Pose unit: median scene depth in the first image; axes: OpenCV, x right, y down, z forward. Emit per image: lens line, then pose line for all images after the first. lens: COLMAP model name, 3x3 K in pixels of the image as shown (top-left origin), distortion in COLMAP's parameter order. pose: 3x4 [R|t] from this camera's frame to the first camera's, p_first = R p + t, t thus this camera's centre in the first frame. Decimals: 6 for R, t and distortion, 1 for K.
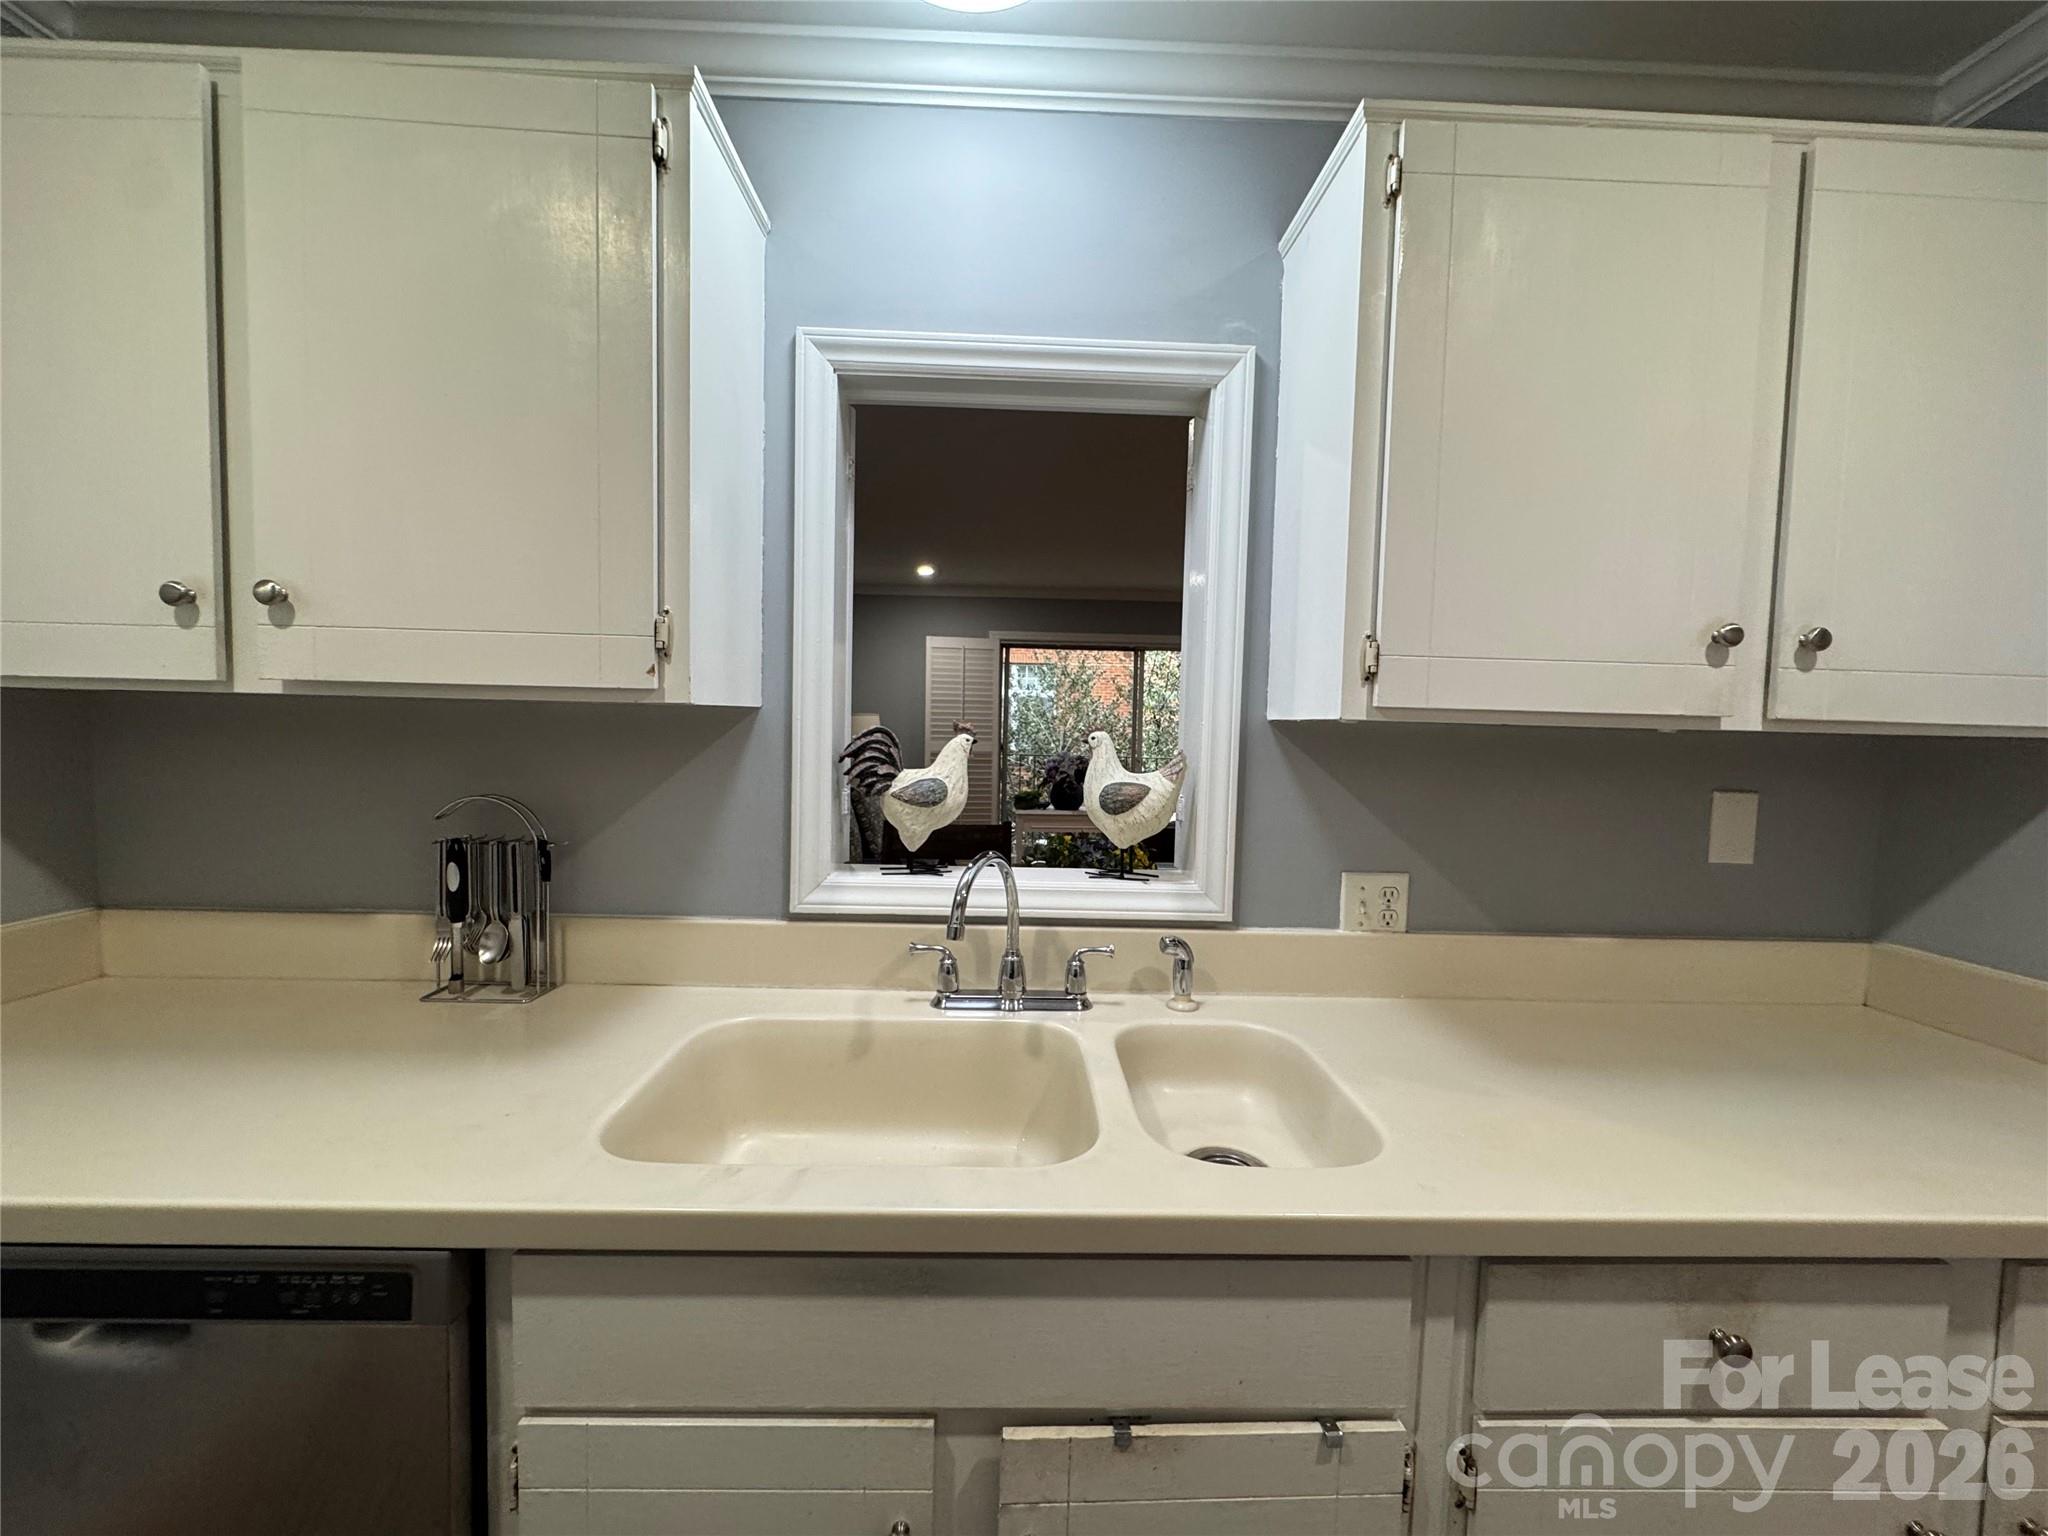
lens RADIAL K [[819.4, 0, 1019.8], [0, 819.4, 765.0], [0, 0, 1]] dist [-0.004316, 0.000383]
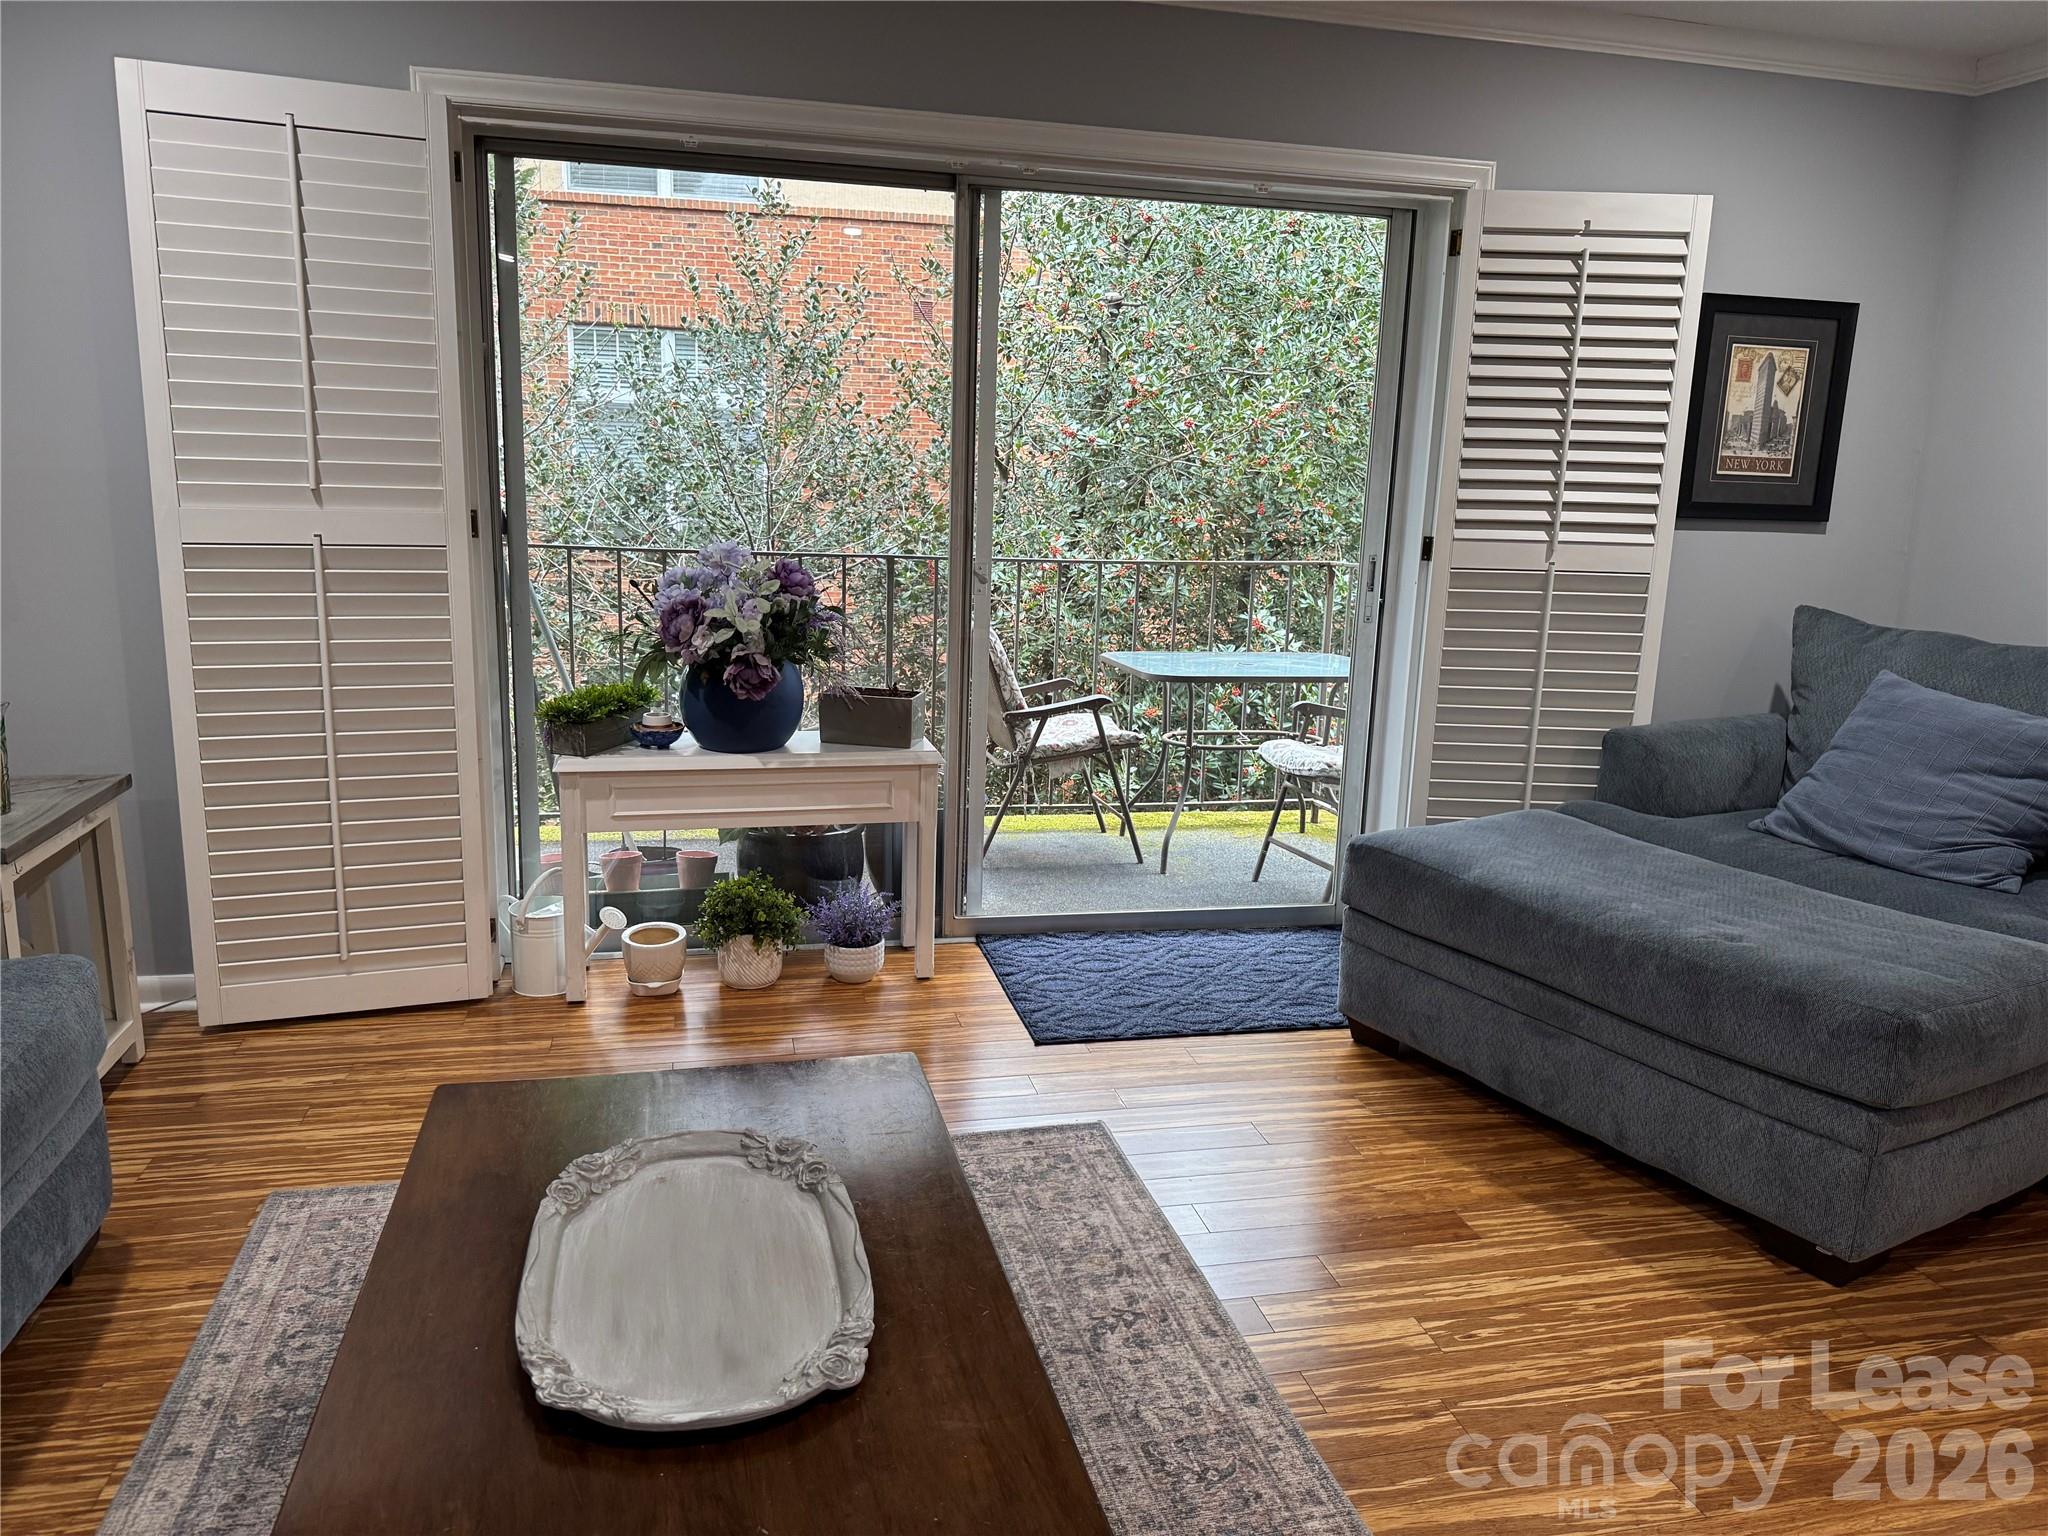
lens RADIAL K [[1426.3, 0, 1009.6], [0, 1426.3, 762.8], [0, 0, 1]] dist [0.046455, -0.057071]
pose [[0.981327, -0.037909, 0.188573, 0.054083], [0.010487, 0.989473, 0.144339, -0.011471], [-0.192059, -0.139667, 0.971394, 0.501608]]
